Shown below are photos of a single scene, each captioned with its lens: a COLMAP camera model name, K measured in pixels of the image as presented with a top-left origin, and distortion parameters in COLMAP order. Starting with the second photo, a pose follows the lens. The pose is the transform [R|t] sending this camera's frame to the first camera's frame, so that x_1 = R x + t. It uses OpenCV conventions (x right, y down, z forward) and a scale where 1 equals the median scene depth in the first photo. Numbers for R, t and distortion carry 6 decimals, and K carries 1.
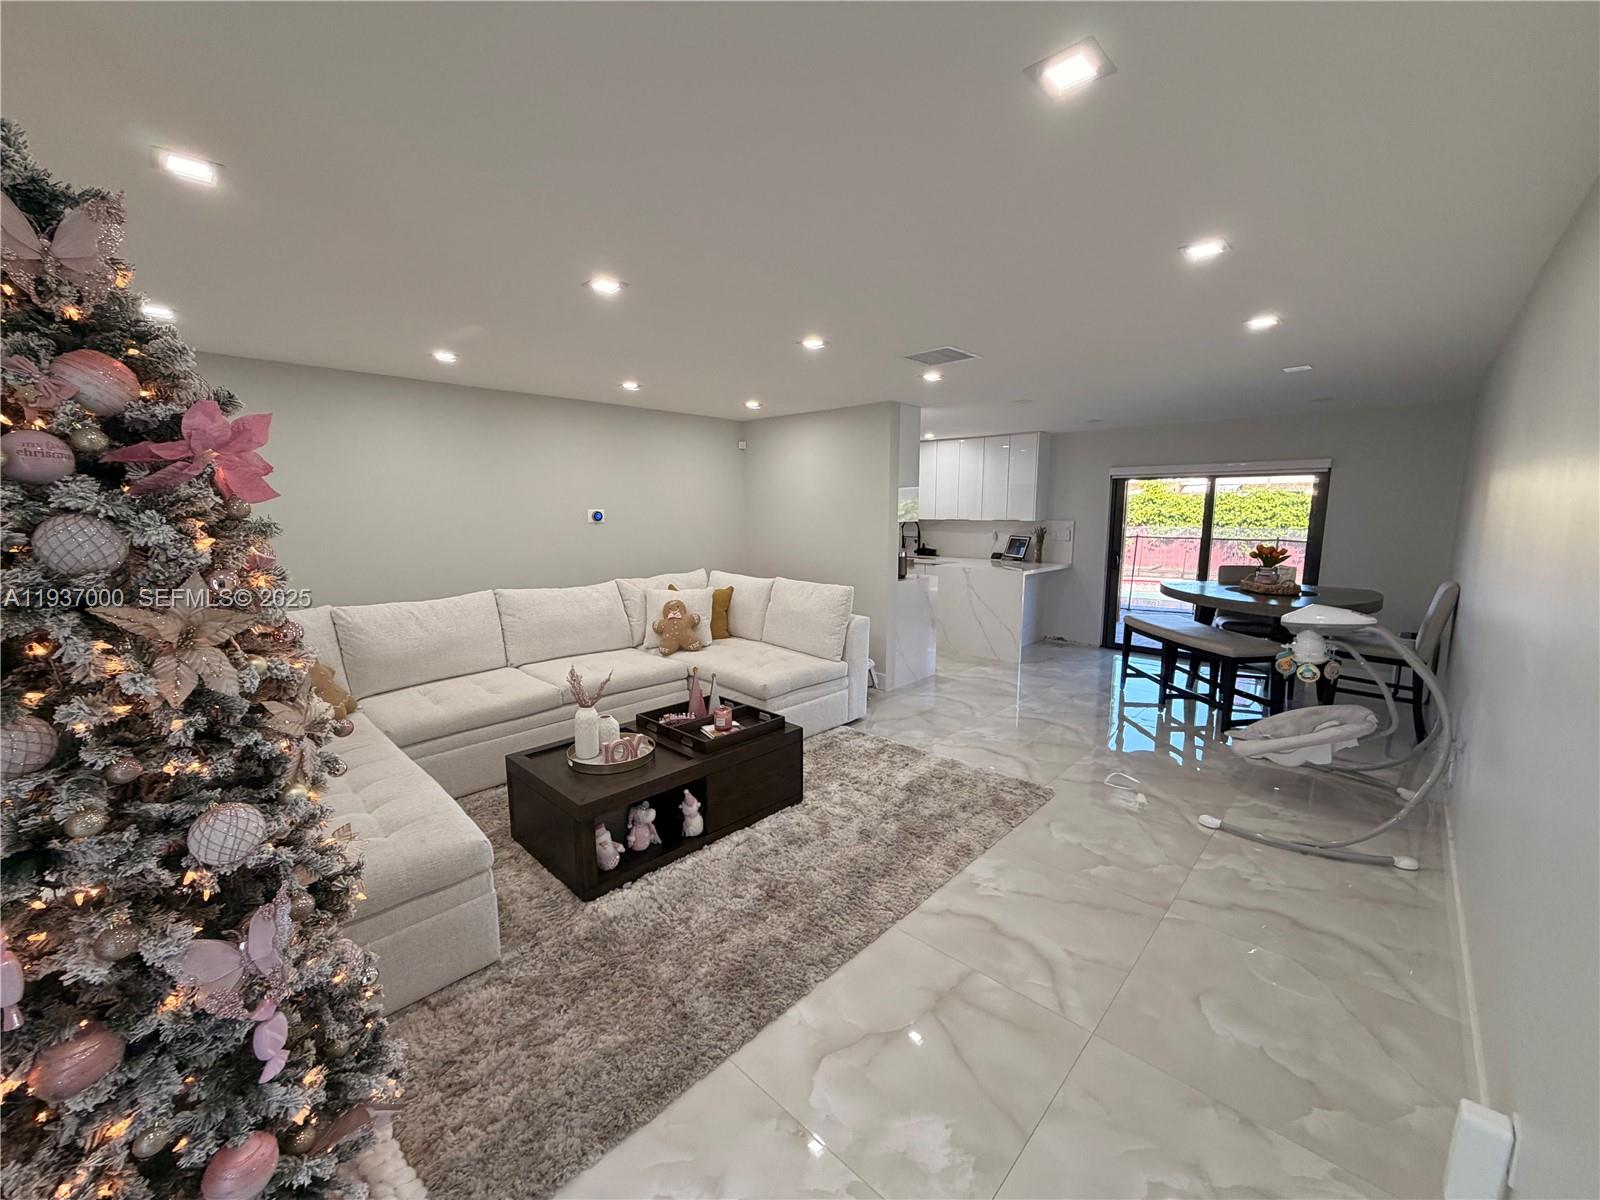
lens RADIAL K [[637.5, 0, 796.7], [0, 637.5, 602.1], [0, 0, 1]] dist [-0.000412, 0.000279]
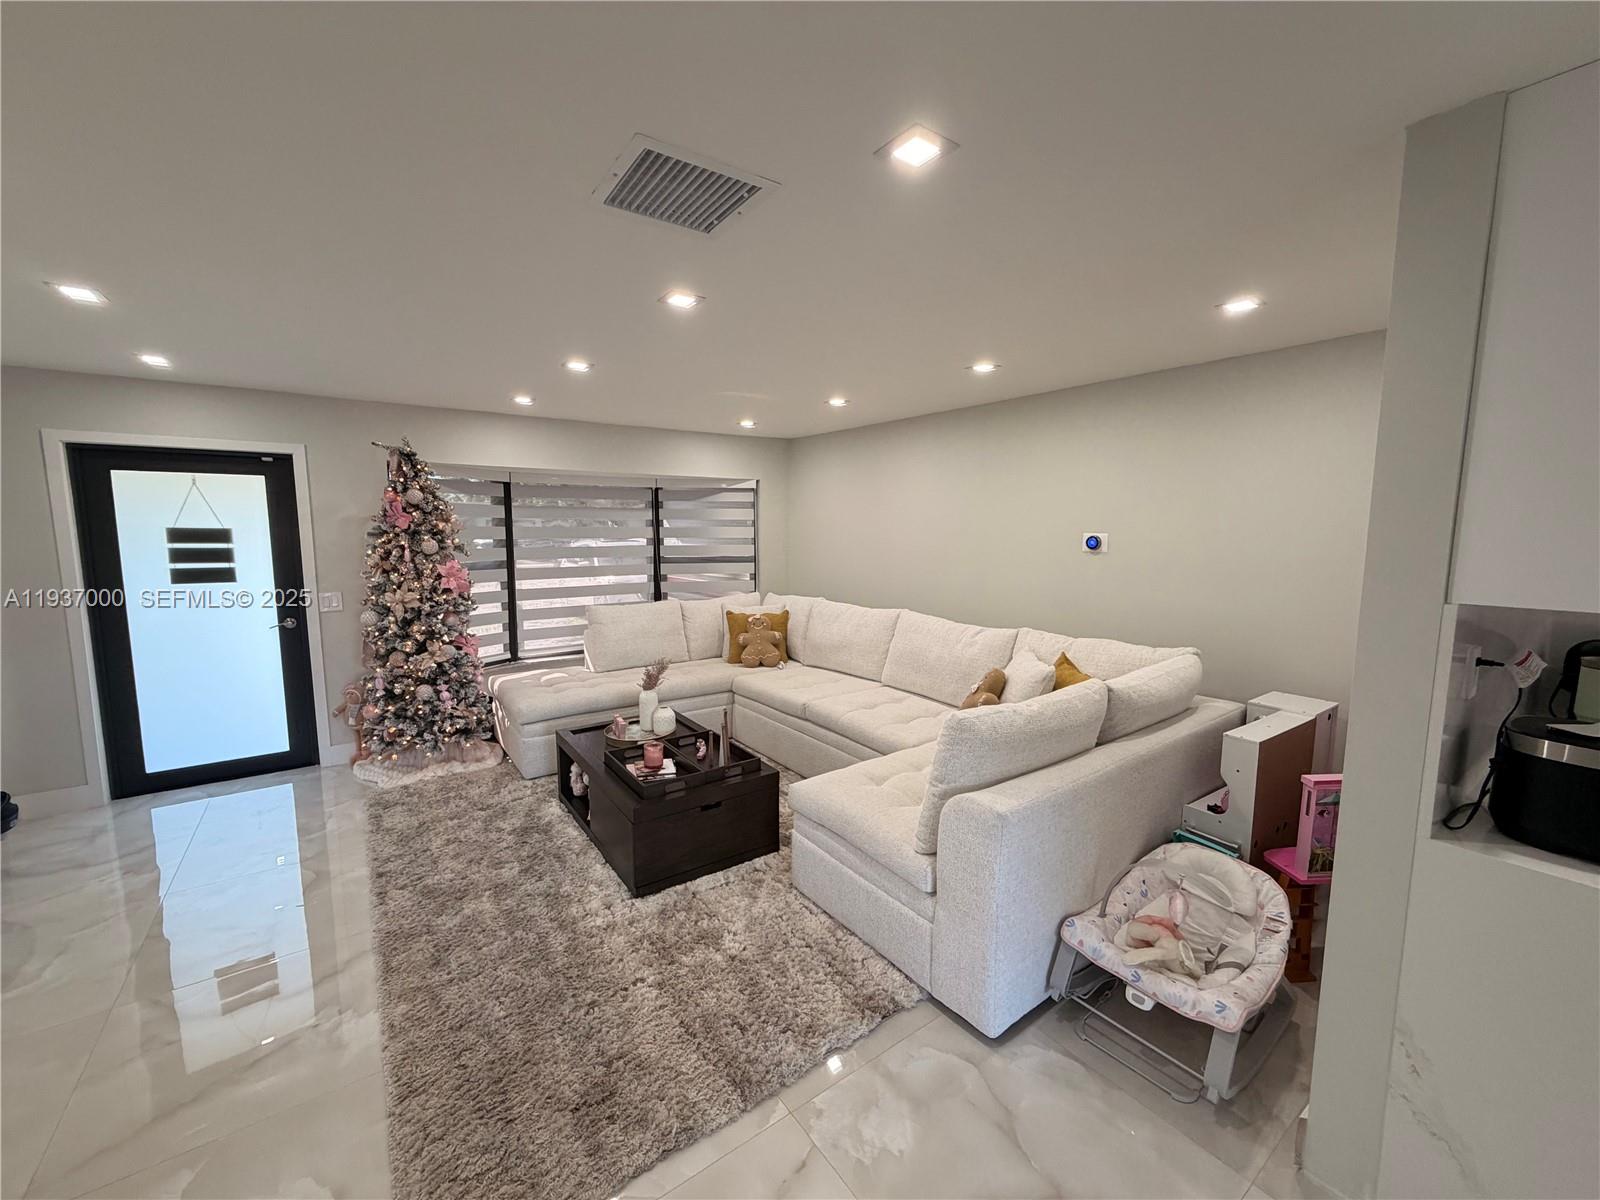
lens RADIAL K [[640.1, 0, 797.4], [0, 640.1, 603.8], [0, 0, 1]] dist [0.001087, 0.000255]
pose [[-0.190481, 0.122026, -0.974077, 0.619724], [-0.144456, 0.977959, 0.150761, -0.175617], [0.971004, 0.169428, -0.168655, 1.112236]]
